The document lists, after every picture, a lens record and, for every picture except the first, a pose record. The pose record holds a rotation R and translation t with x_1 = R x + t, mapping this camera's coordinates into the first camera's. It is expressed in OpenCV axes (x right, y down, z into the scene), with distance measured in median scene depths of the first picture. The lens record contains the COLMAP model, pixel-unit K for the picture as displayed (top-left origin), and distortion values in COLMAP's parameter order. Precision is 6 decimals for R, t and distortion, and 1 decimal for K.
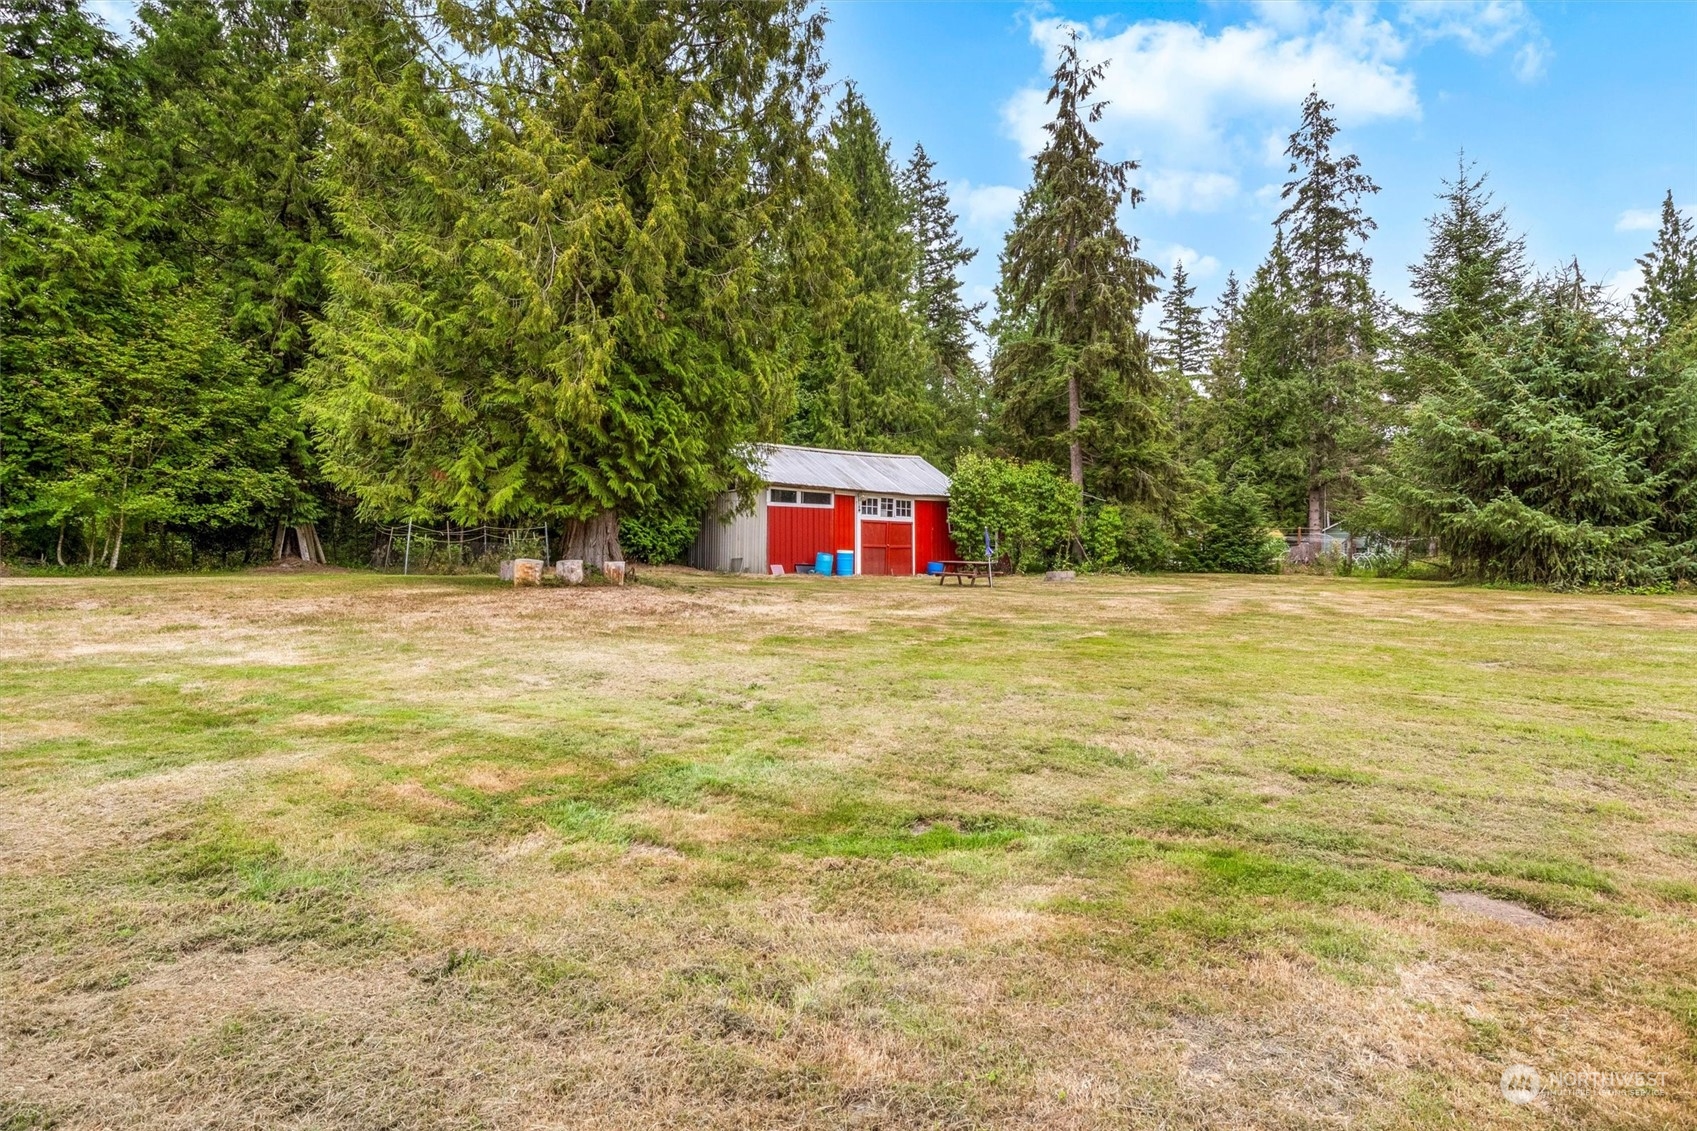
lens RADIAL K [[893.9, 0, 852.3], [0, 893.9, 563.7], [0, 0, 1]] dist [-0.001062, 0.003874]
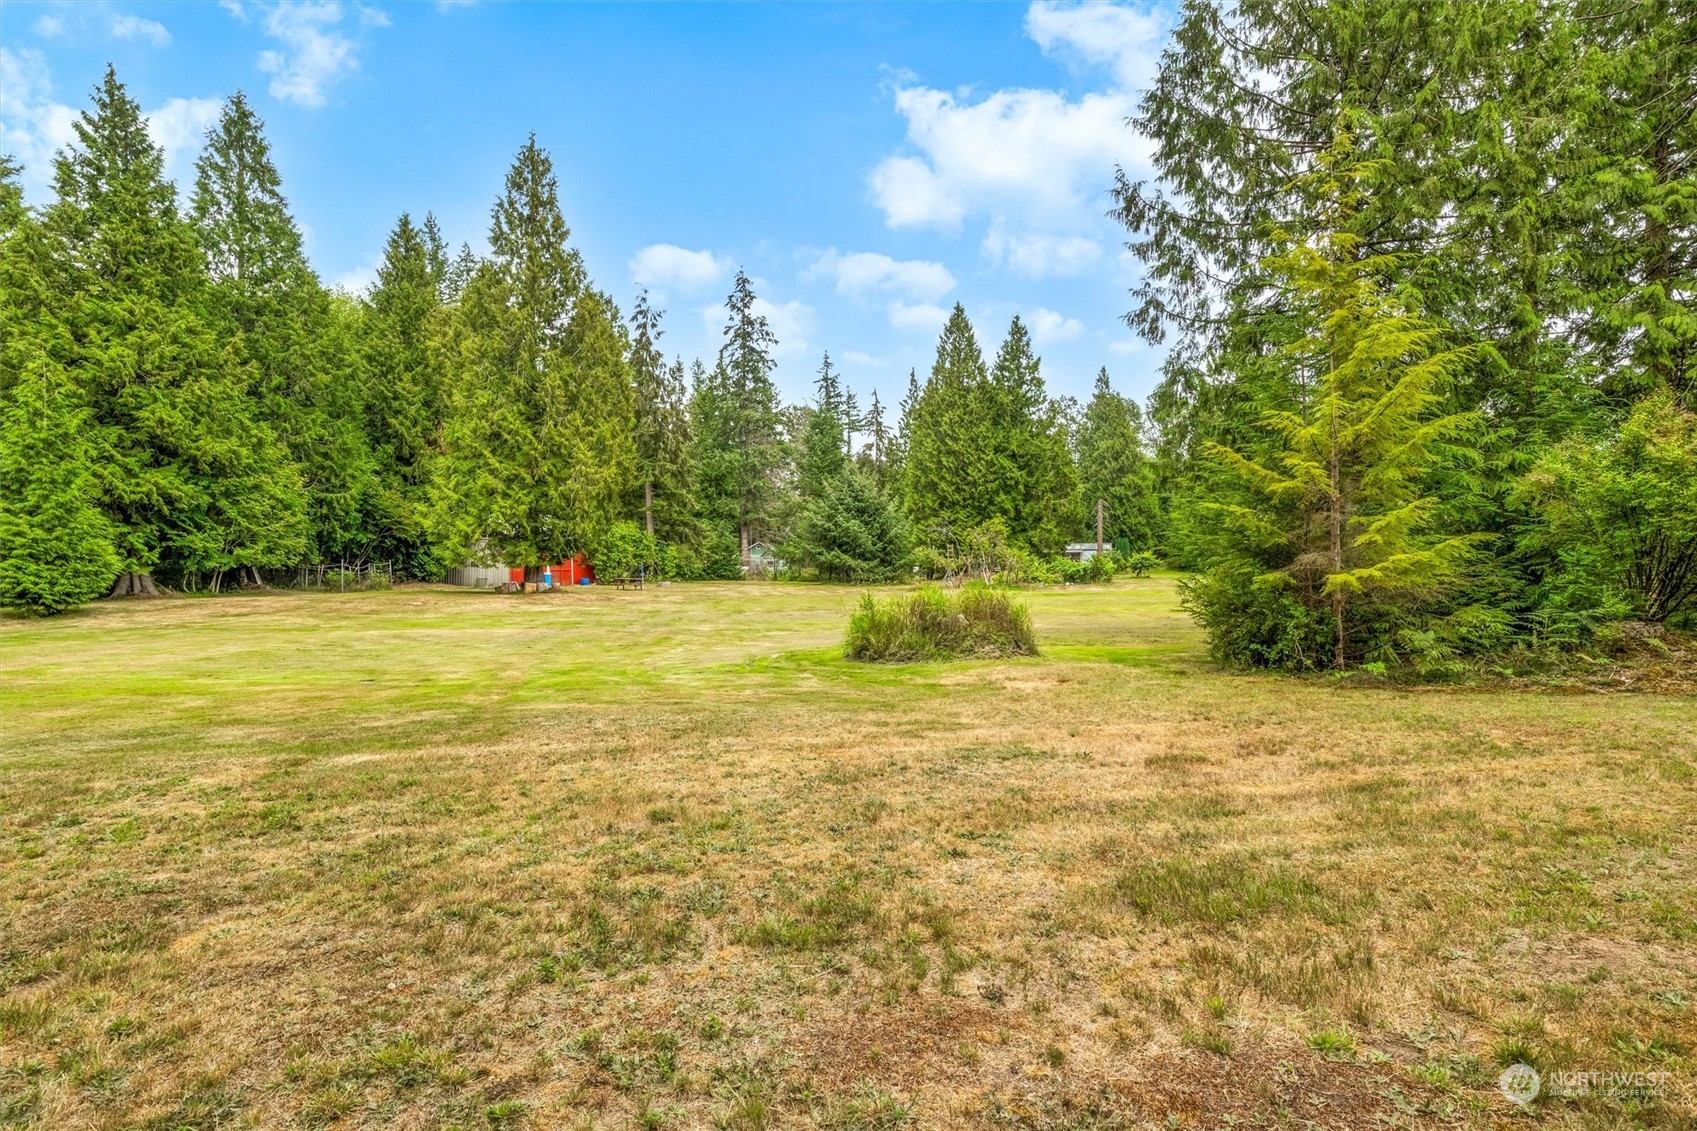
lens RADIAL K [[893.9, 0, 848.2], [0, 893.9, 565.9], [0, 0, 1]] dist [-0.001062, 0.003874]
pose [[0.809970, -0.009681, 0.586391, -0.508163], [0.011072, 0.999938, 0.001215, -0.020563], [-0.586367, 0.005508, 0.810027, -0.746607]]
